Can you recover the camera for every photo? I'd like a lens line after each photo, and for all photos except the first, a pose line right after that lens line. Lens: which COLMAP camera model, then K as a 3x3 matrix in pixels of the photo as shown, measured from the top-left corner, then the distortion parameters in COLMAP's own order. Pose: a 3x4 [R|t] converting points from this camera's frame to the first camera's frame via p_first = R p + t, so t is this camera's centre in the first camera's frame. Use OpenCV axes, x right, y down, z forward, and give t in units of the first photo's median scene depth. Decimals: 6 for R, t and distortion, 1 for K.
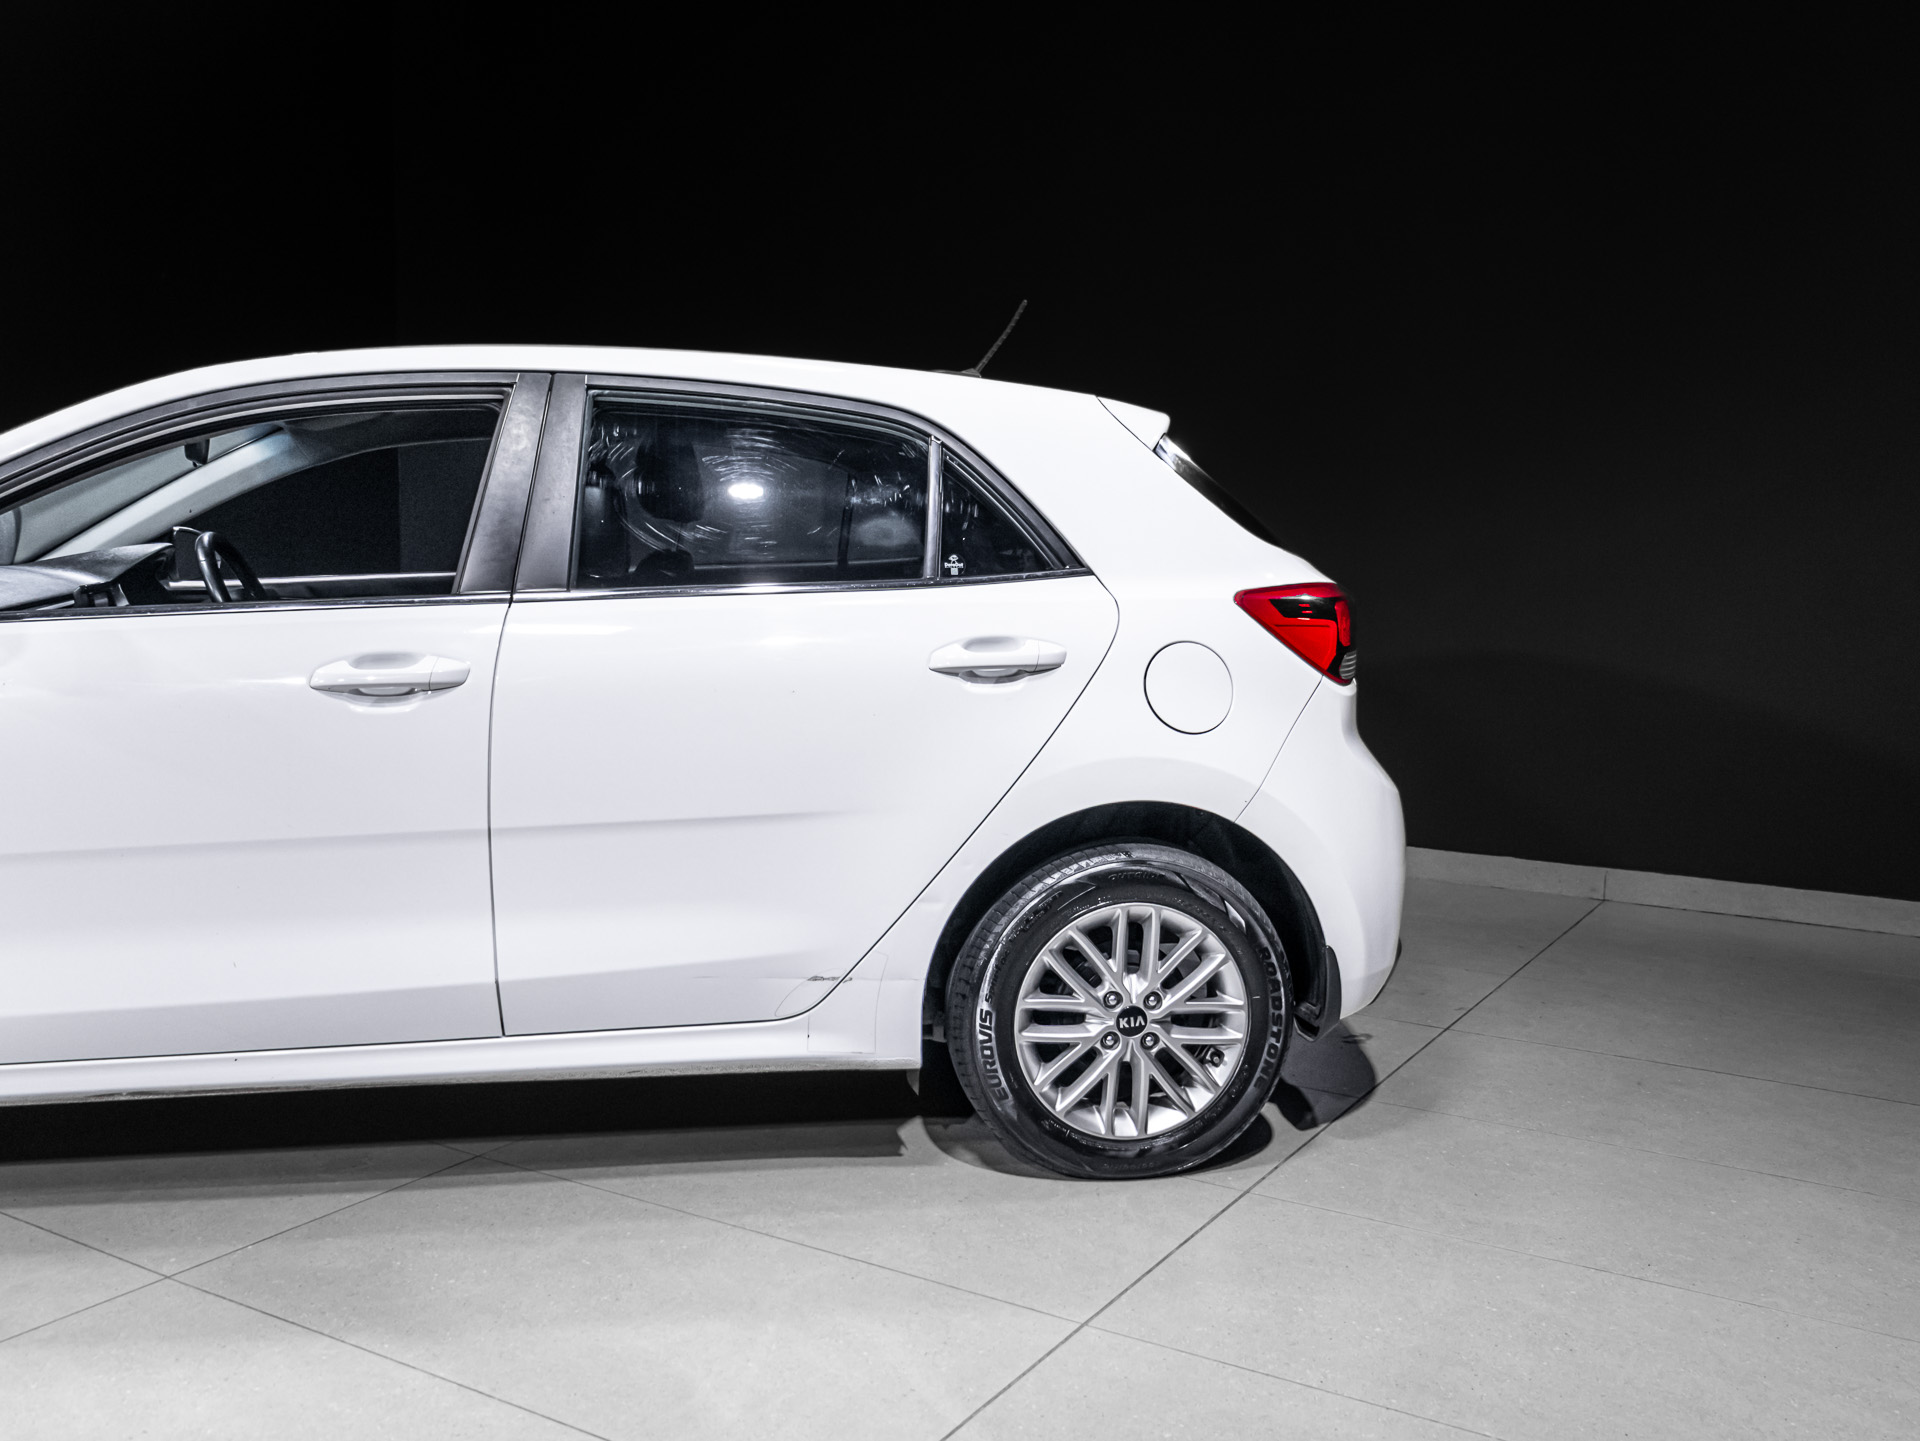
lens RADIAL K [[1736.5, 0, 951.0], [0, 1736.5, 728.4], [0, 0, 1]] dist [0.003417, -0.000986]
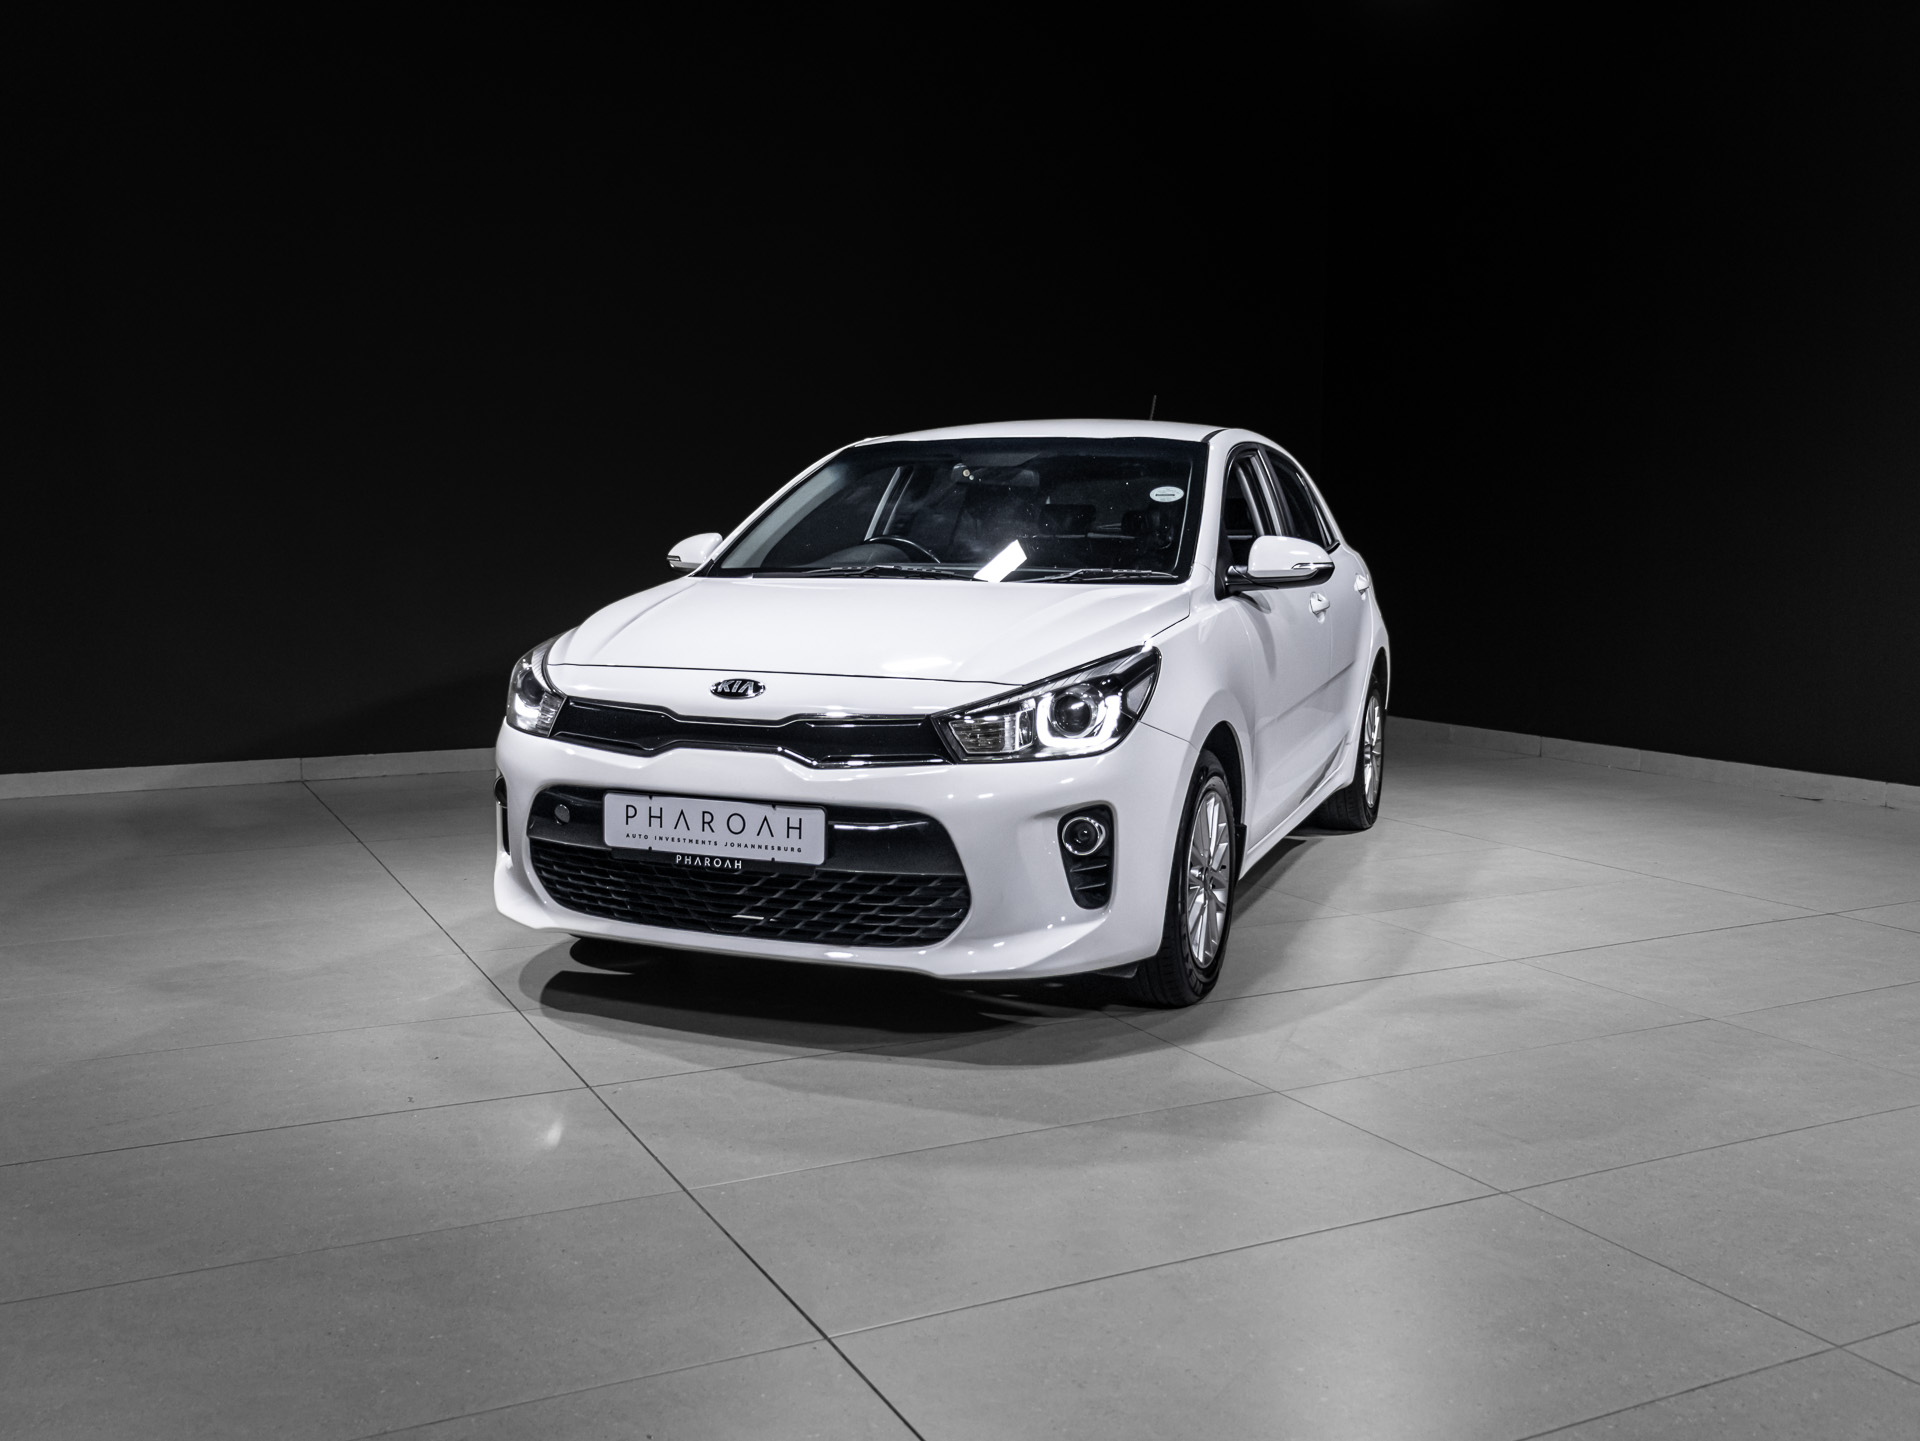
lens RADIAL K [[1761.2, 0, 955.0], [0, 1761.2, 732.7], [0, 0, 1]] dist [-0.002244, 0.012304]
pose [[0.532312, -0.117154, 0.838403, -1.980952], [0.104391, 0.991903, 0.072324, -0.064920], [-0.840087, 0.049022, 0.540231, 0.258189]]
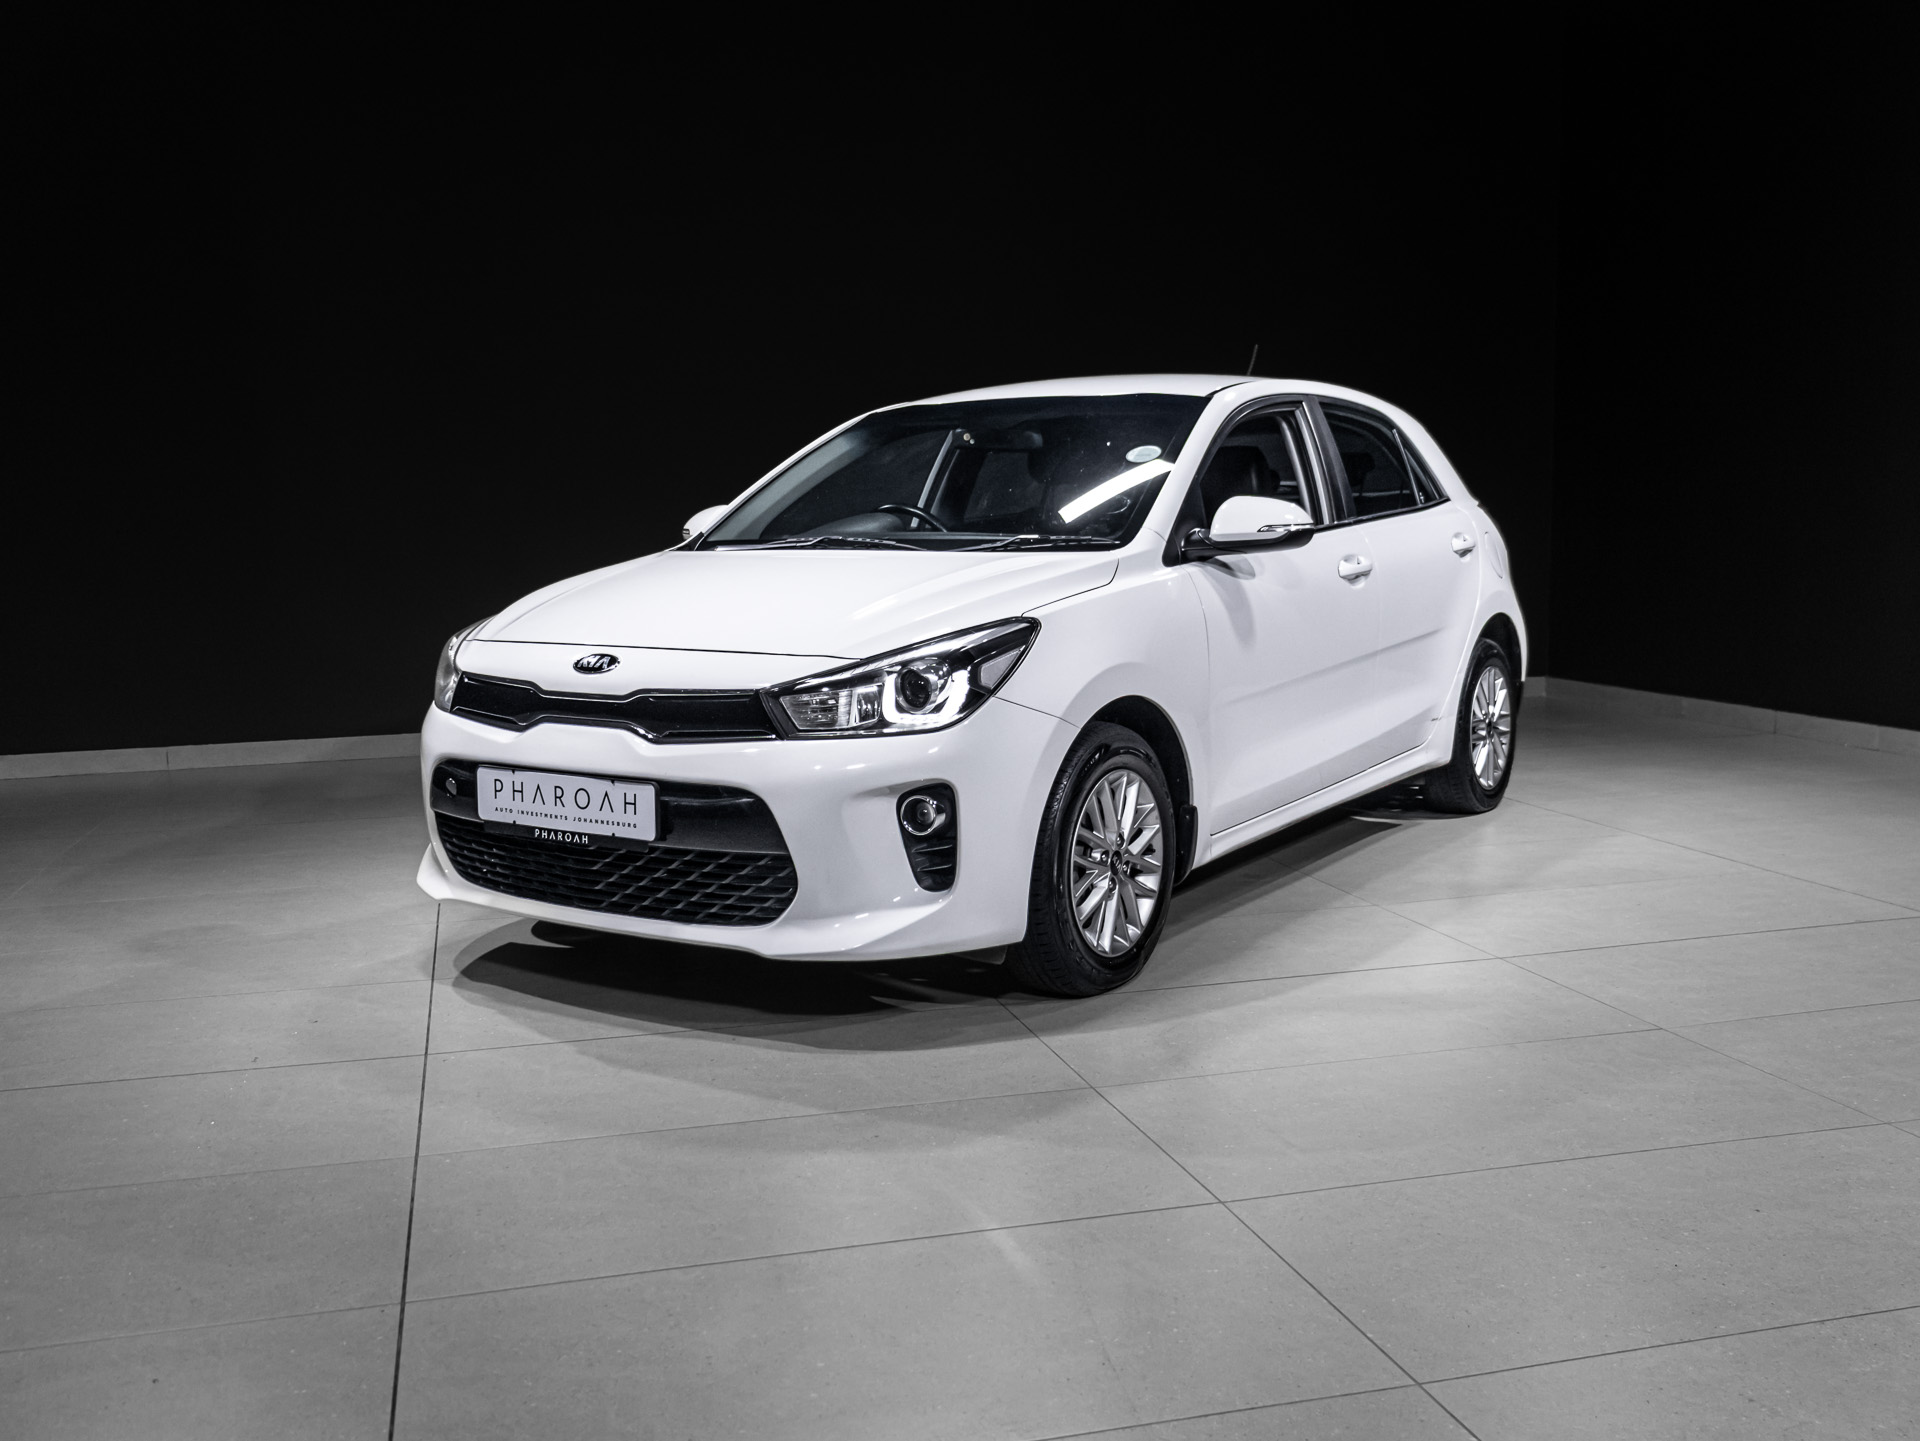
lens RADIAL K [[1851.1, 0, 972.9], [0, 1851.1, 719.8], [0, 0, 1]] dist [-0.009757, 0.003843]
pose [[0.692946, -0.122371, 0.710529, -1.768858], [0.117101, 0.991508, 0.056559, -0.025964], [-0.711417, 0.044011, 0.701391, -0.042815]]
